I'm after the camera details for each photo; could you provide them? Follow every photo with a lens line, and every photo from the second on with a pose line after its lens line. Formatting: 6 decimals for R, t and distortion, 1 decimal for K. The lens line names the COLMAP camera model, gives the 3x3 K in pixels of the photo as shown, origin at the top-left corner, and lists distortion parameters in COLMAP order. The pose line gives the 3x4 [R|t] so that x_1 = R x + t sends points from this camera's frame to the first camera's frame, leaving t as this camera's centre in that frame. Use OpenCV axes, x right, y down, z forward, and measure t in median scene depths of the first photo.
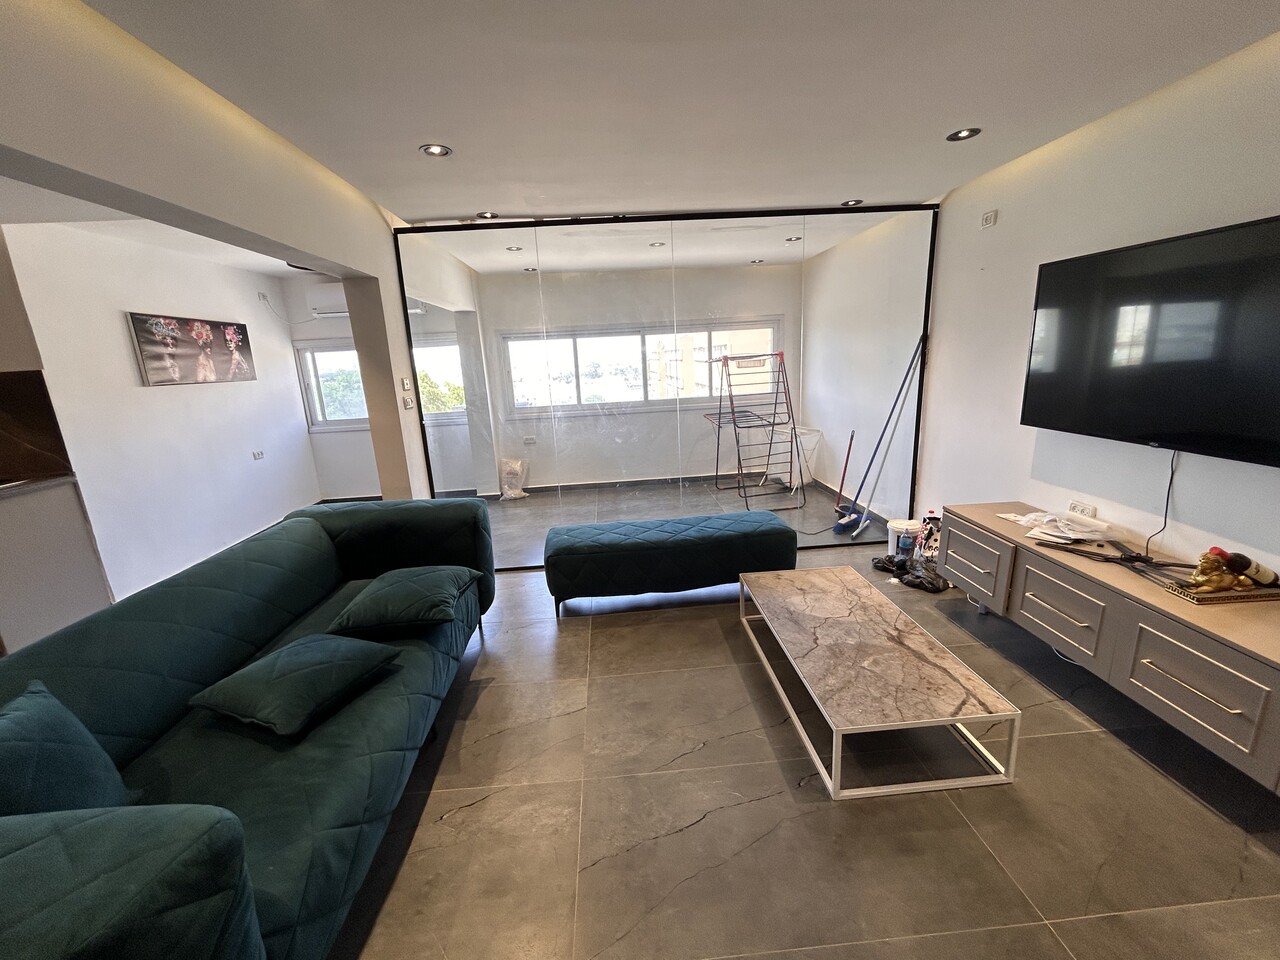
lens RADIAL K [[520.0, 0, 634.3], [0, 520.0, 482.2], [0, 0, 1]] dist [0.000148, 0.000008]
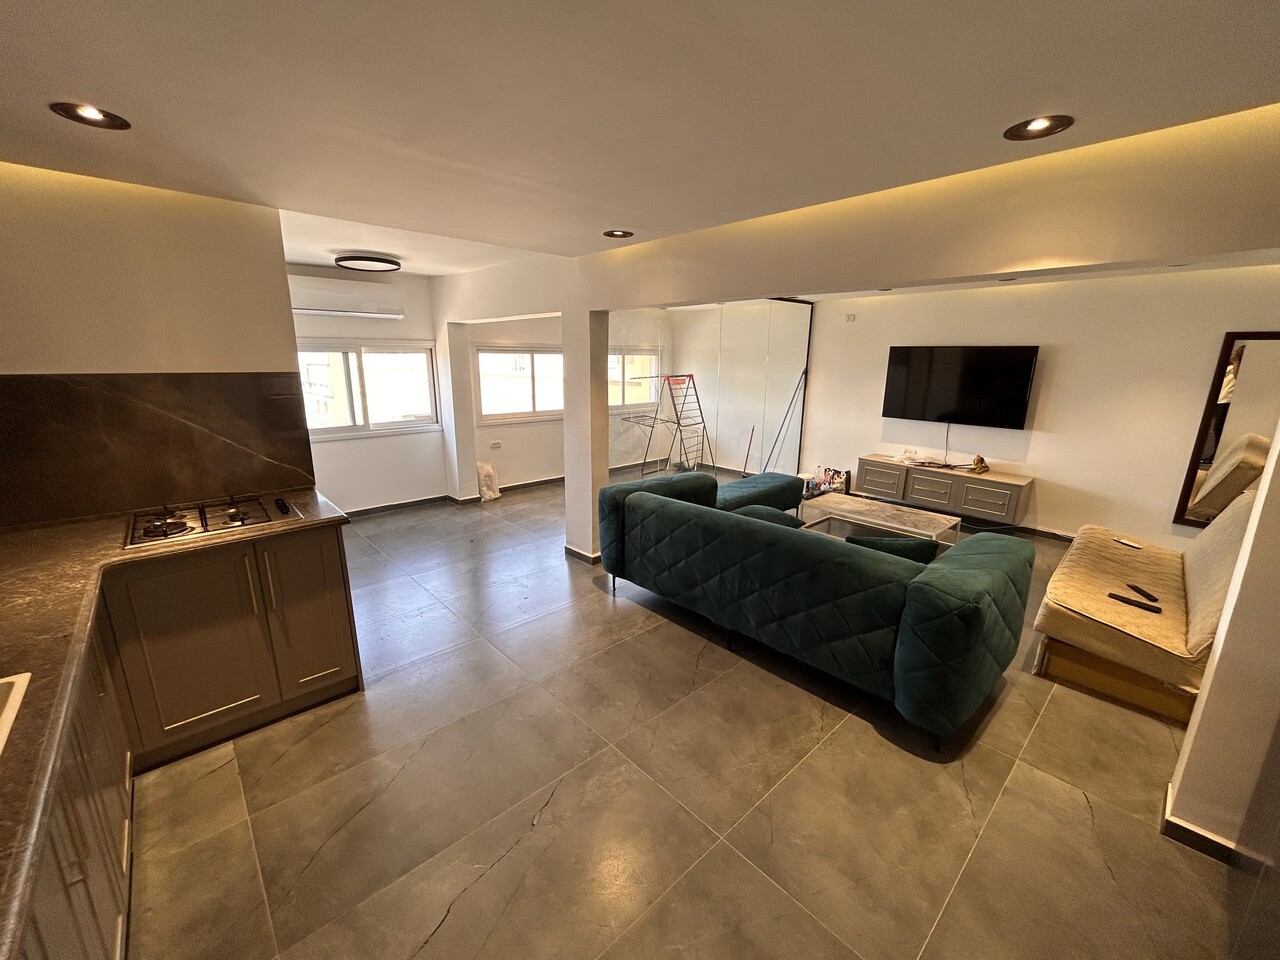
lens RADIAL K [[520.0, 0, 634.3], [0, 520.0, 482.2], [0, 0, 1]] dist [0.000148, 0.000008]
pose [[0.773370, -0.085743, 0.628130, -1.020883], [0.102621, 0.994676, 0.009429, 0.025137], [-0.625594, 0.057167, 0.778052, -0.020127]]
